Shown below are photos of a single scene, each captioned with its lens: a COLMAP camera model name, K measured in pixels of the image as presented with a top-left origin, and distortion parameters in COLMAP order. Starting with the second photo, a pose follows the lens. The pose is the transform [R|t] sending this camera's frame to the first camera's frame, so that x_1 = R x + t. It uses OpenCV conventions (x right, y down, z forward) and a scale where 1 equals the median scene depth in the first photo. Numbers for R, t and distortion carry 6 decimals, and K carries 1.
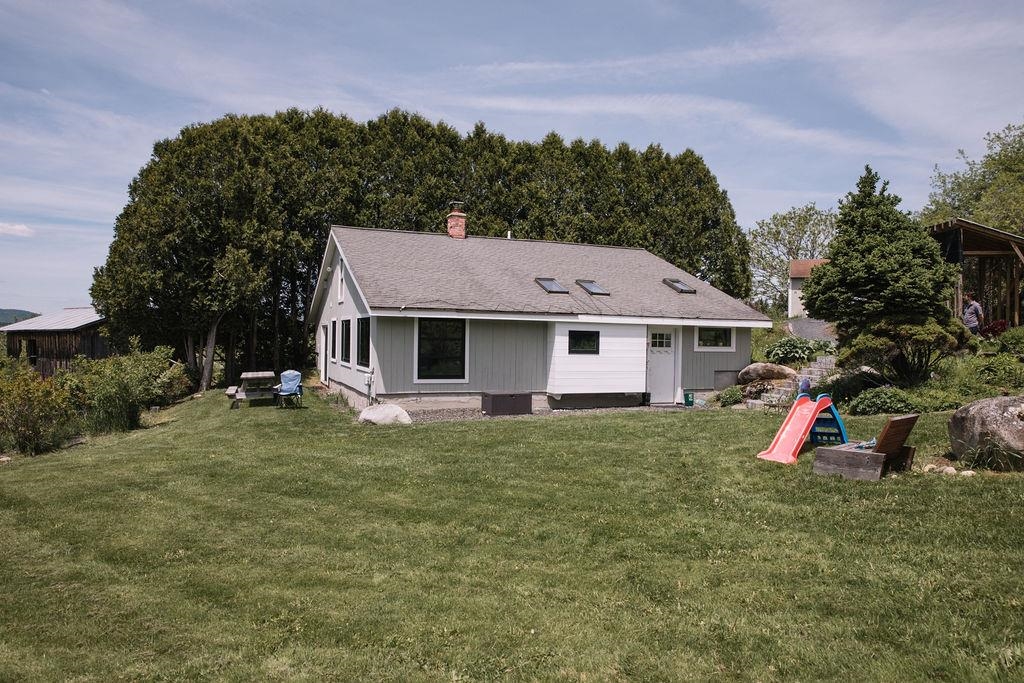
lens RADIAL K [[742.3, 0, 513.1], [0, 742.3, 374.9], [0, 0, 1]] dist [-0.107464, -0.001800]
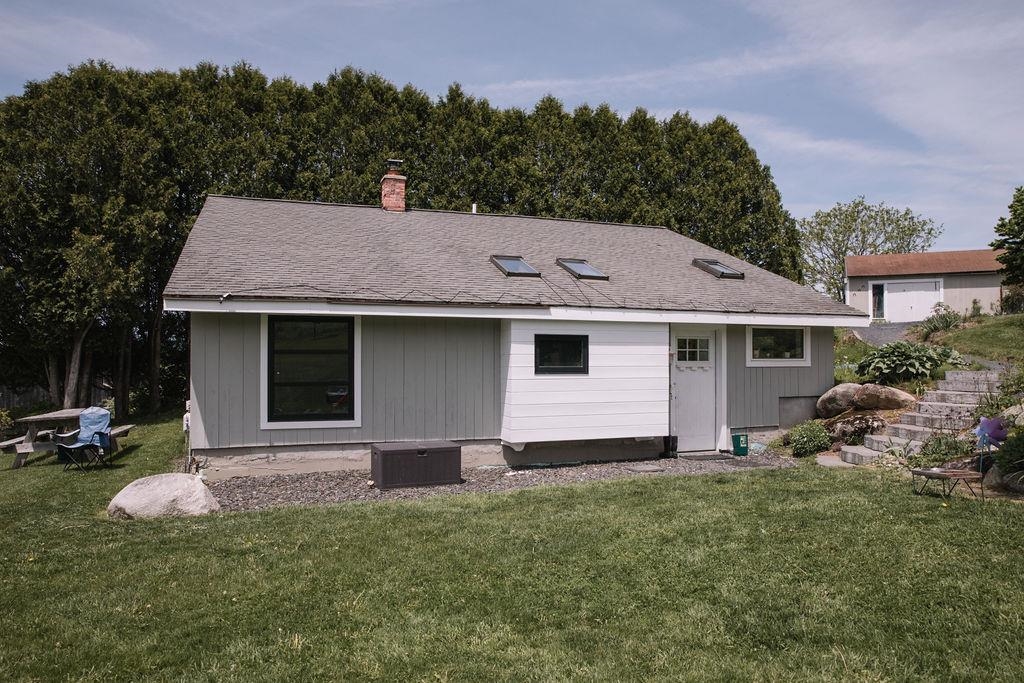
lens RADIAL K [[742.3, 0, 513.1], [0, 742.3, 374.9], [0, 0, 1]] dist [-0.107464, -0.001800]
pose [[0.999119, -0.016161, -0.038723, 0.070396], [0.015033, 0.999460, -0.029222, -0.009488], [0.039175, 0.028614, 0.998823, 0.362128]]
